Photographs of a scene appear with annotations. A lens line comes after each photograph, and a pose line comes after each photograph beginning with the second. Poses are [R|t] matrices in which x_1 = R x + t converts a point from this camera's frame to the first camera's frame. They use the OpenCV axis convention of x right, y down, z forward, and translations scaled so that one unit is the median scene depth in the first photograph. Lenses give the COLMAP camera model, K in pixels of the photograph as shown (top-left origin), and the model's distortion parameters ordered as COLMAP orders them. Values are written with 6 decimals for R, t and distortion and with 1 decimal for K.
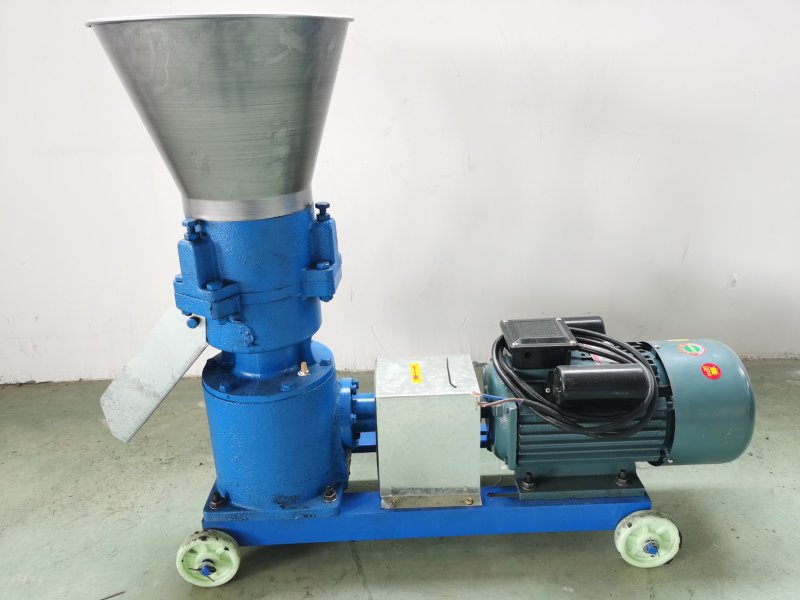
lens RADIAL K [[614.4, 0, 400.0], [0, 614.4, 304.0], [0, 0, 1]] dist [0.017099, -0.001825]
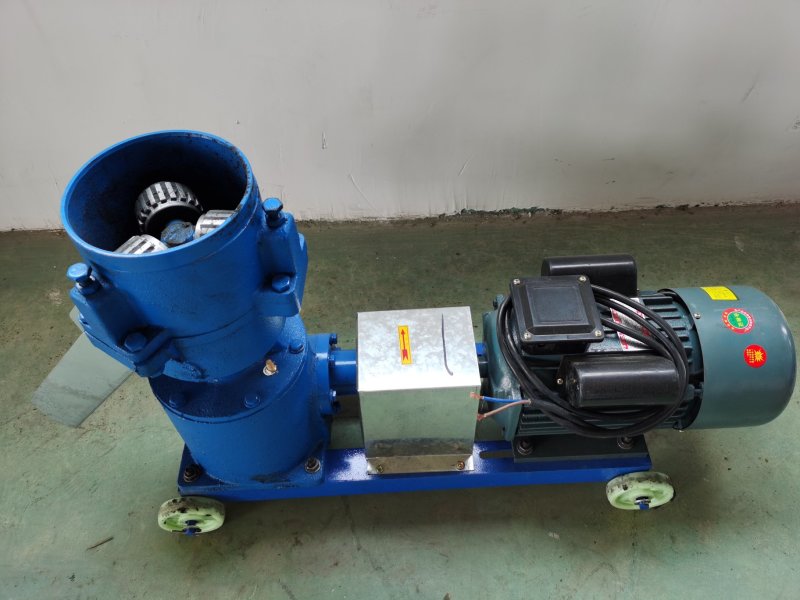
lens RADIAL K [[614.4, 0, 399.7], [0, 614.4, 299.4], [0, 0, 1]] dist [0.017099, -0.001825]
pose [[0.999616, -0.010685, 0.025553, -0.002306], [-0.003448, 0.867415, 0.497574, -0.368899], [-0.027481, -0.497471, 0.867045, 0.312172]]
